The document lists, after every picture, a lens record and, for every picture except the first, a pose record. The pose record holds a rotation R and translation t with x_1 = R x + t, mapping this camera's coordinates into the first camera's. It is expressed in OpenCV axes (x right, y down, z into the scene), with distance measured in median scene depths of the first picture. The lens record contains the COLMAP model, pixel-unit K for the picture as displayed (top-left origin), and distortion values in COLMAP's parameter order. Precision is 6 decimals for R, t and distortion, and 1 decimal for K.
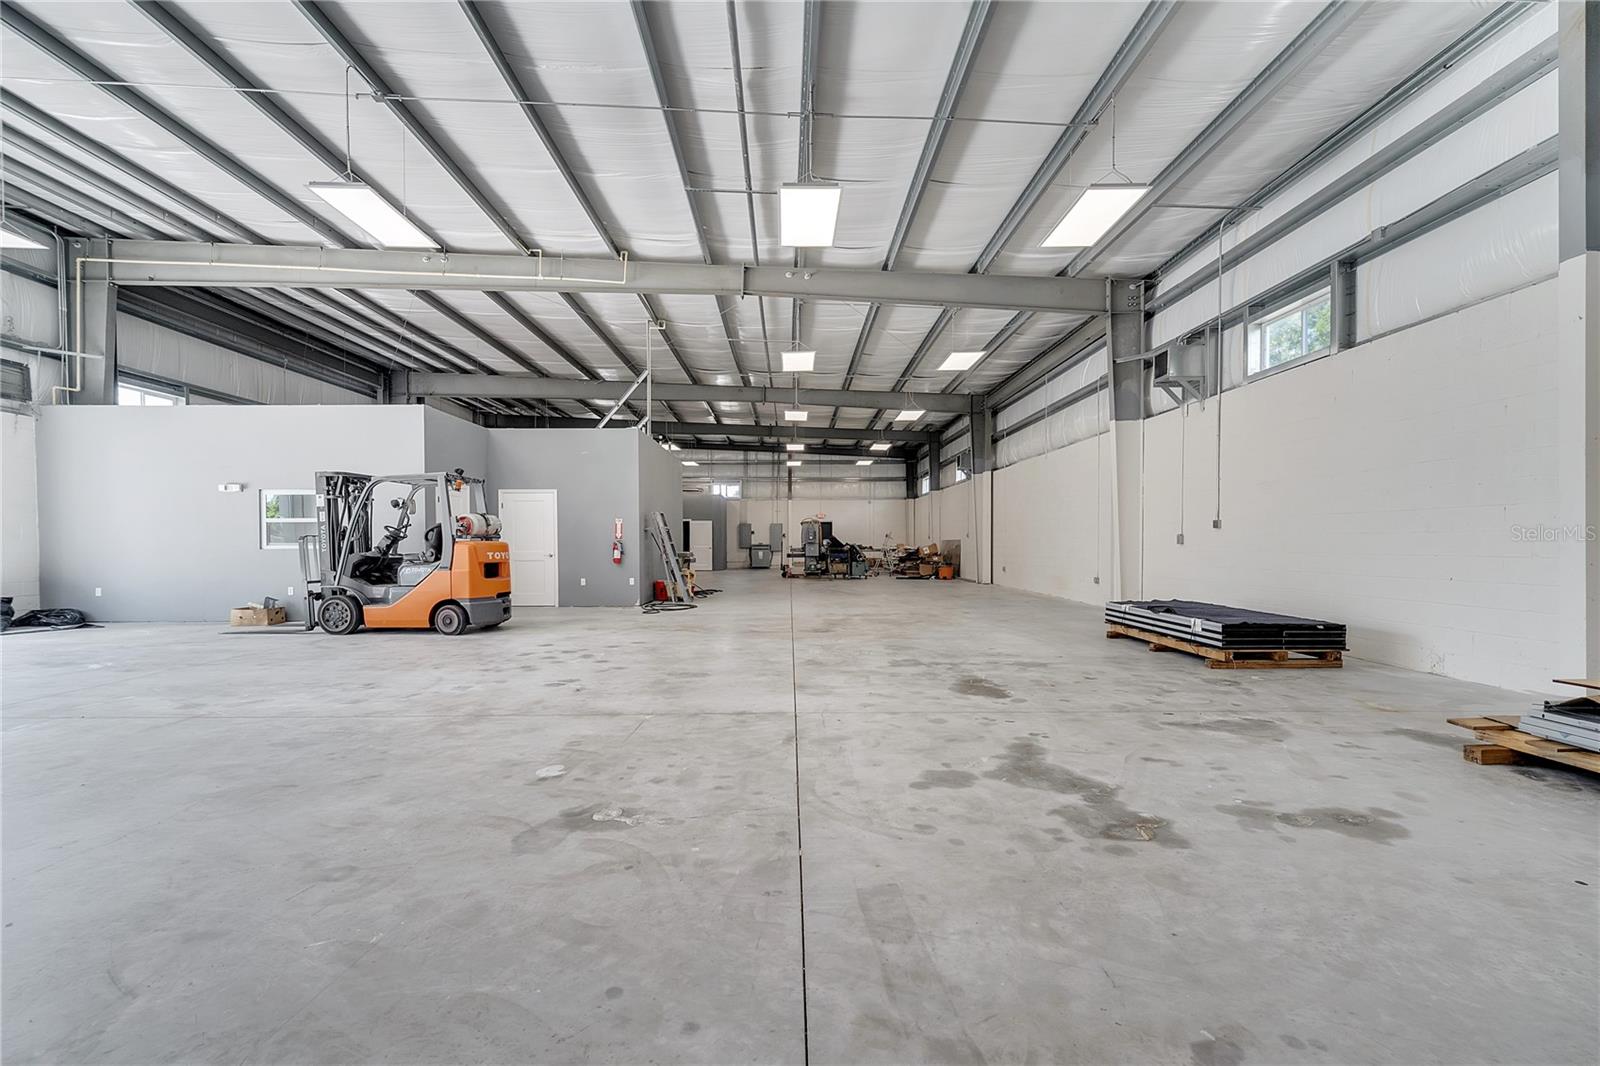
lens RADIAL K [[670.8, 0, 805.0], [0, 670.8, 546.4], [0, 0, 1]] dist [0.000039, -0.000230]
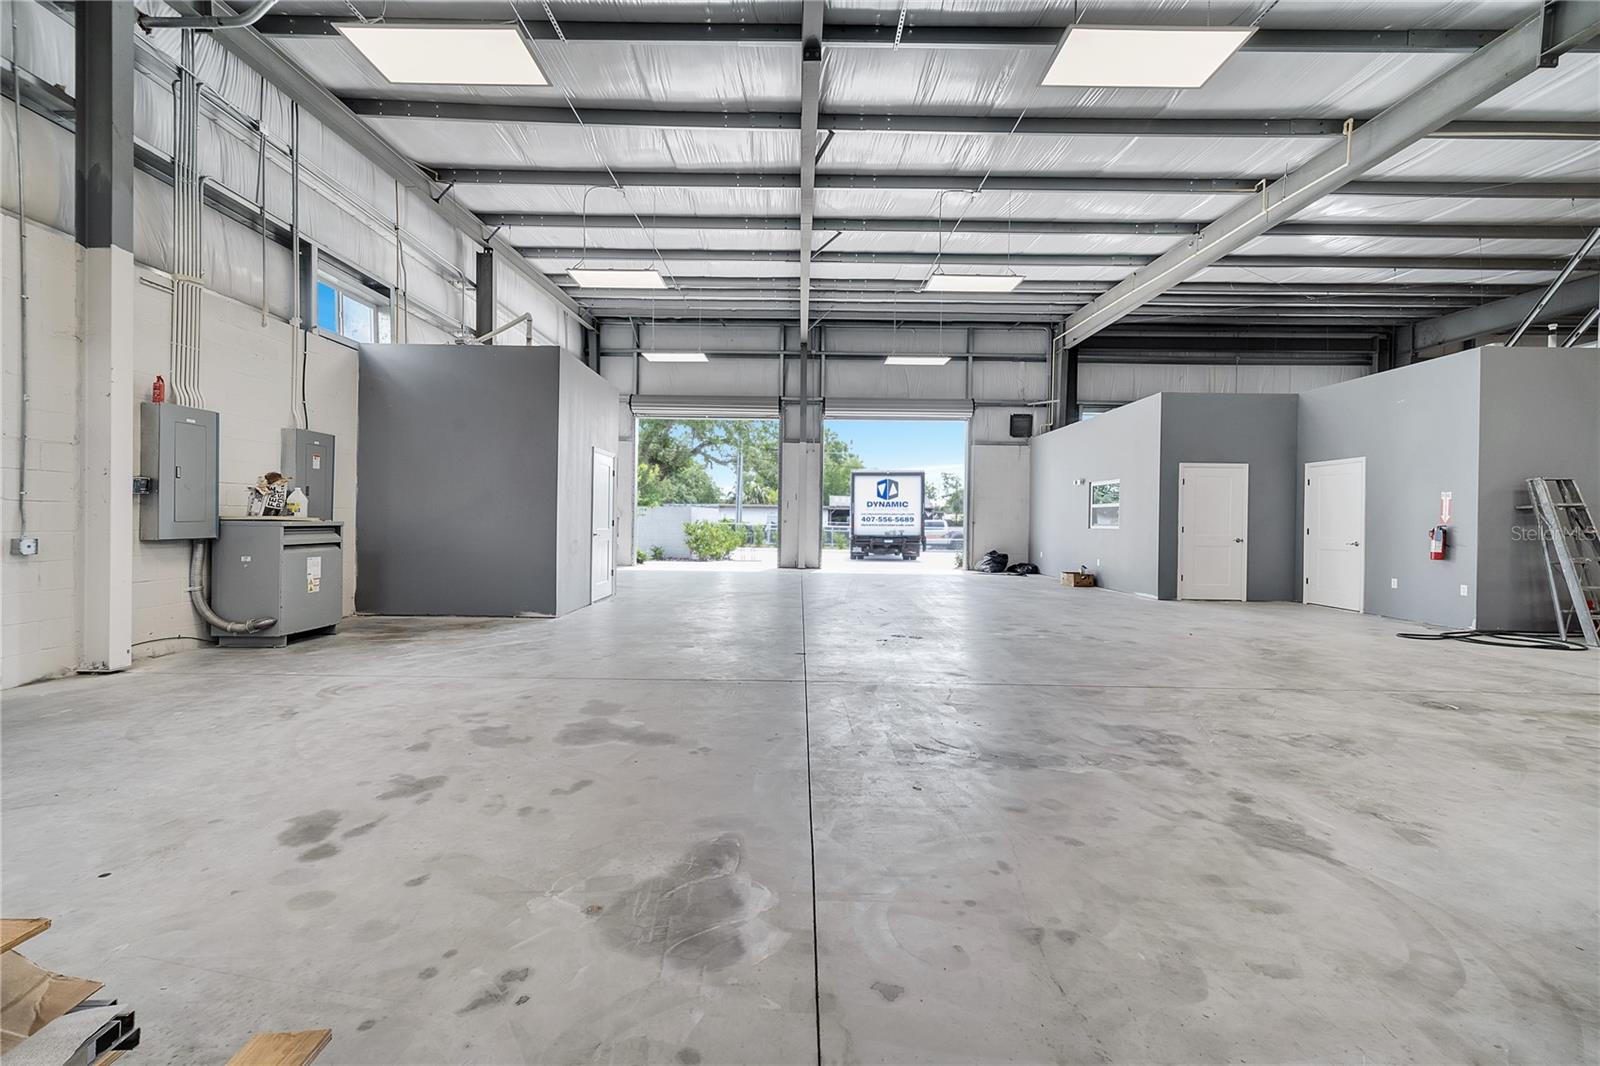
lens RADIAL K [[670.8, 0, 798.6], [0, 670.8, 518.6], [0, 0, 1]] dist [0.000039, -0.000230]
pose [[-0.028440, 0.000178, -0.999595, 1.186355], [-0.018874, 0.999822, 0.000715, -0.012735], [0.999417, 0.018887, -0.028432, 1.141283]]
